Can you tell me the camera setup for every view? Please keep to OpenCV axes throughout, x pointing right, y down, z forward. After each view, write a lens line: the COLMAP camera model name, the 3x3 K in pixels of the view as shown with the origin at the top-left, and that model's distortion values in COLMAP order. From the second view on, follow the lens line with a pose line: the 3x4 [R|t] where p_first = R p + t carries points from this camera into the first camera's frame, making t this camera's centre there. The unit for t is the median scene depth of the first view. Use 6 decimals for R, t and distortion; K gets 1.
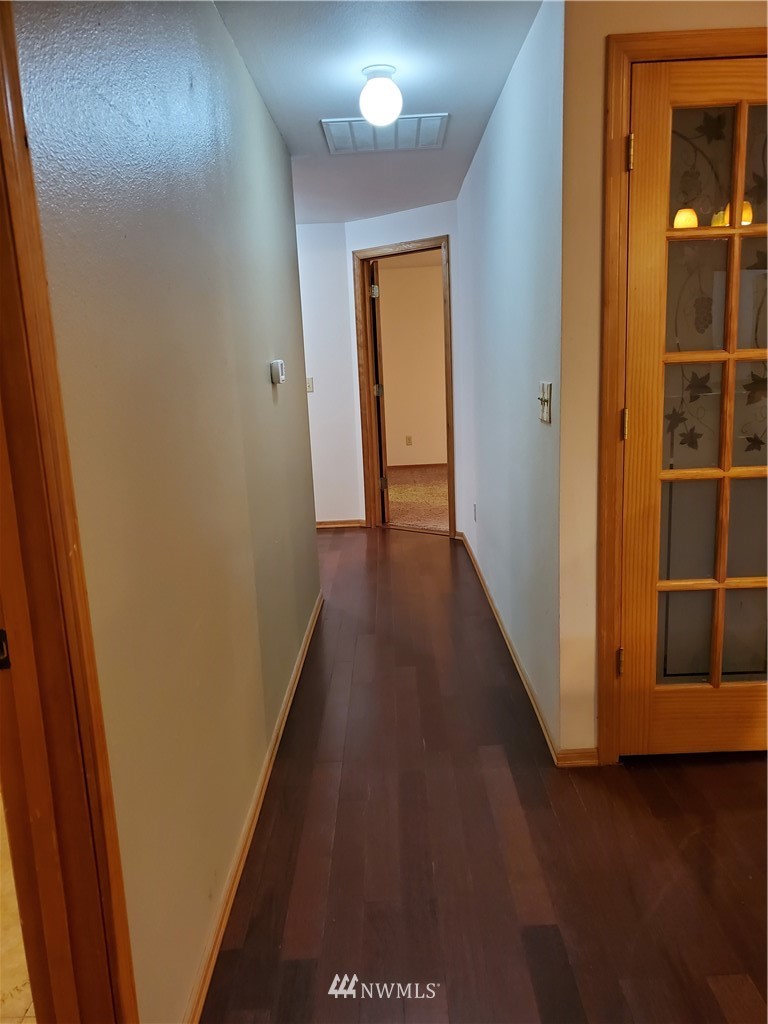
lens RADIAL K [[778.5, 0, 384.0], [0, 778.5, 512.0], [0, 0, 1]] dist [0.015382, 0.008877]
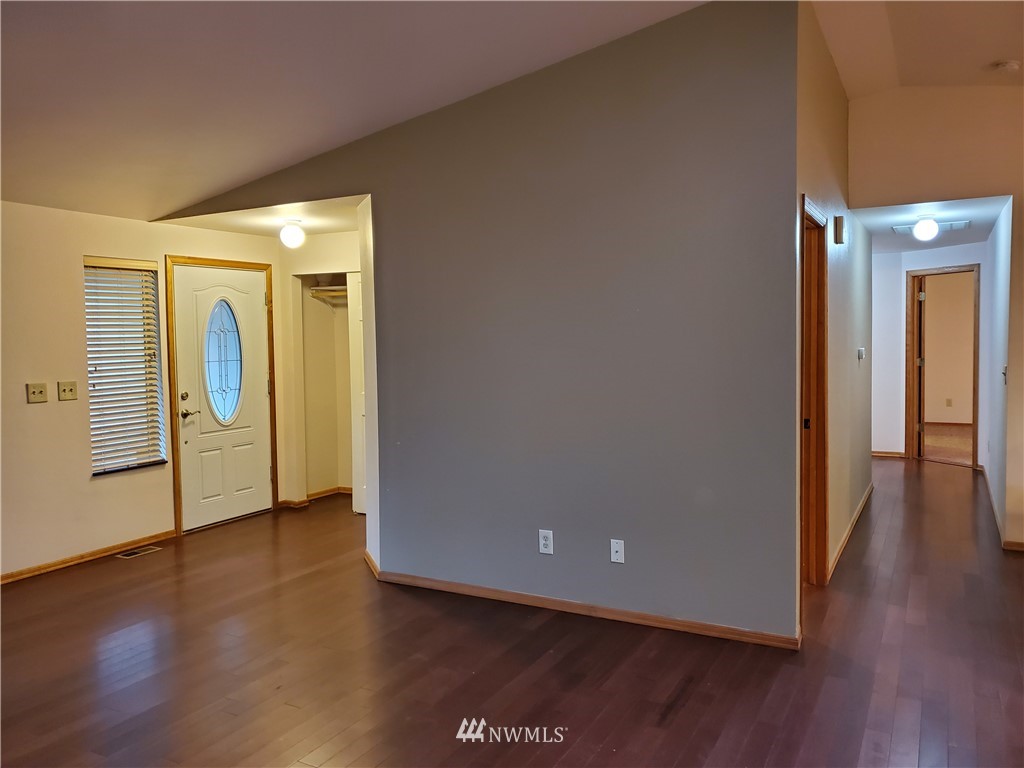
lens RADIAL K [[778.5, 0, 512.0], [0, 778.5, 384.0], [0, 0, 1]] dist [0.015382, 0.008877]
pose [[0.878753, 0.053996, -0.474213, 0.017571], [-0.105647, 0.990939, -0.082939, 0.086463], [0.465438, 0.122982, 0.876495, -0.634889]]
